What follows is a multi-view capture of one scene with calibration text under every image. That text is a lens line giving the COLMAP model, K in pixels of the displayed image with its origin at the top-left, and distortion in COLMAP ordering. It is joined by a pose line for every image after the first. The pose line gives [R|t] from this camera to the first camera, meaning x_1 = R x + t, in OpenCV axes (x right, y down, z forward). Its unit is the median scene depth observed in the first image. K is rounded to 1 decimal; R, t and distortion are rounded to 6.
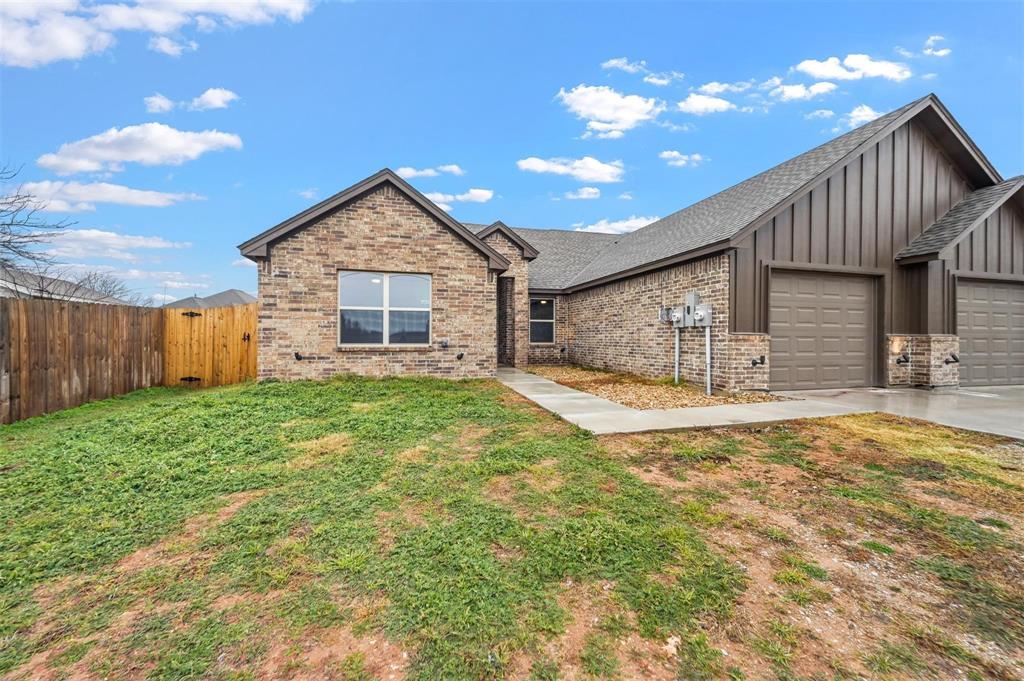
lens RADIAL K [[408.8, 0, 513.5], [0, 408.8, 339.5], [0, 0, 1]] dist [-0.001488, 0.000247]
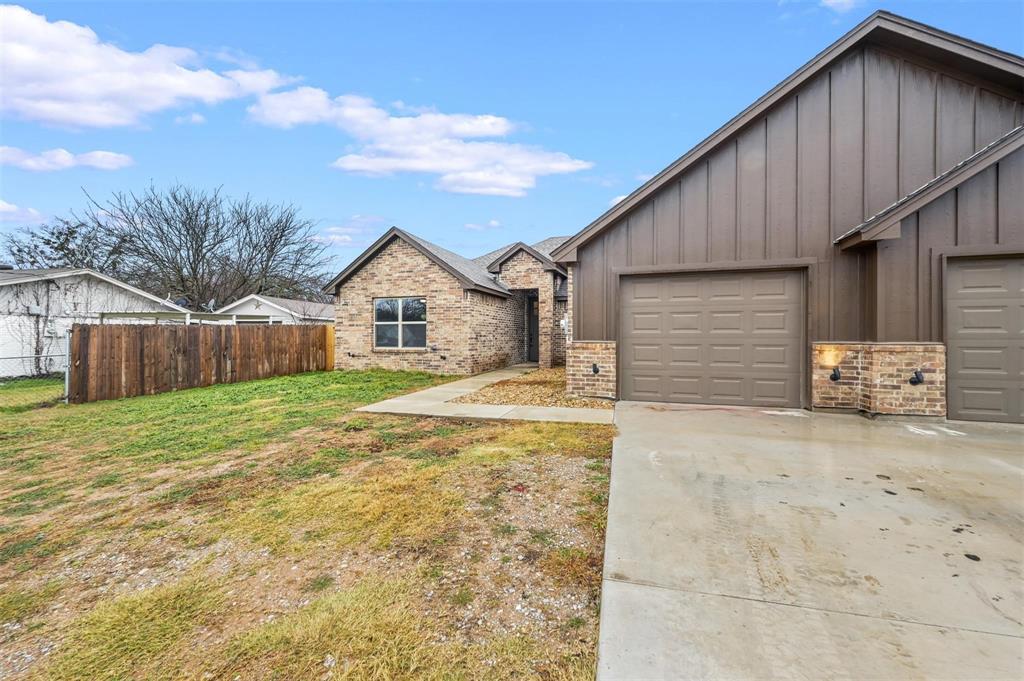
lens RADIAL K [[408.8, 0, 513.5], [0, 408.8, 339.5], [0, 0, 1]] dist [-0.001488, 0.000247]
pose [[0.829651, -0.000577, -0.558281, 0.861867], [0.002302, 0.999994, 0.002388, -0.020274], [0.558277, -0.003266, 0.829648, 0.033737]]
